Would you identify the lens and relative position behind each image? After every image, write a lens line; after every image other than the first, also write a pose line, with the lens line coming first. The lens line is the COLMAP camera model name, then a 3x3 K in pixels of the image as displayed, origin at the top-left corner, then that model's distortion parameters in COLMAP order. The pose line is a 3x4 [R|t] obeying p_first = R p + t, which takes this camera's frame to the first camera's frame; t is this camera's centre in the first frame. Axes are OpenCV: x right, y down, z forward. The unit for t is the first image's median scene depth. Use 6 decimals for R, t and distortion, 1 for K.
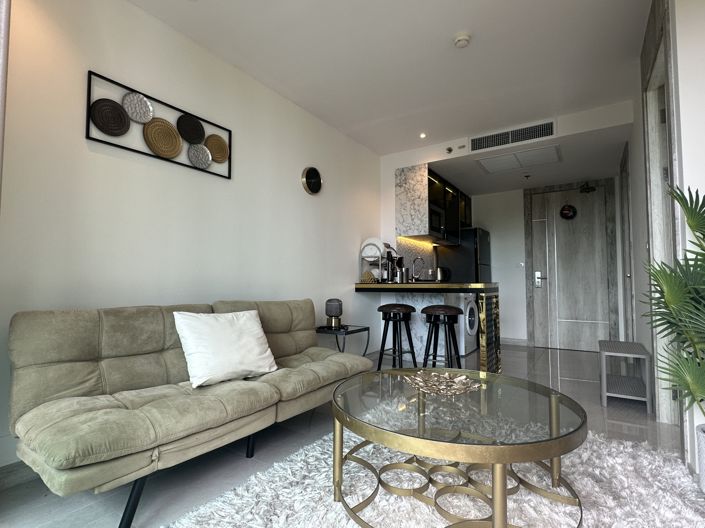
lens RADIAL K [[357.6, 0, 352.8], [0, 357.6, 267.8], [0, 0, 1]] dist [-0.002111, 0.000086]
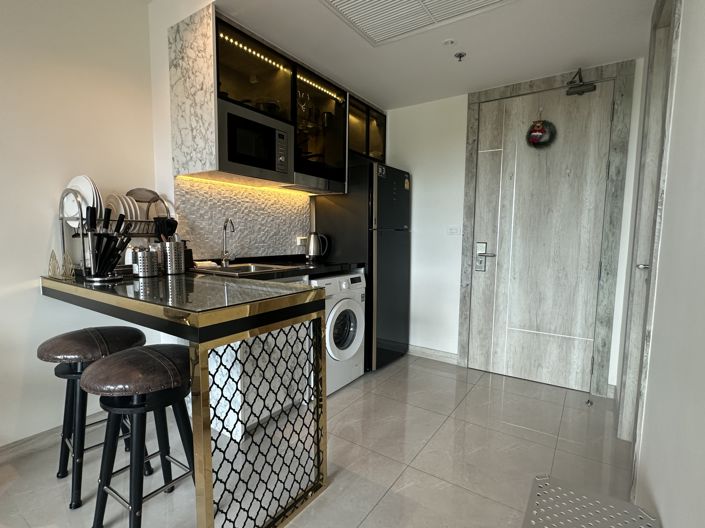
lens RADIAL K [[357.6, 0, 352.8], [0, 357.6, 267.8], [0, 0, 1]] dist [-0.002111, 0.000086]
pose [[0.999884, 0.013225, -0.007496, 0.335757], [-0.012025, 0.989757, 0.142256, -0.031482], [0.009300, -0.142149, 0.989802, 0.449851]]
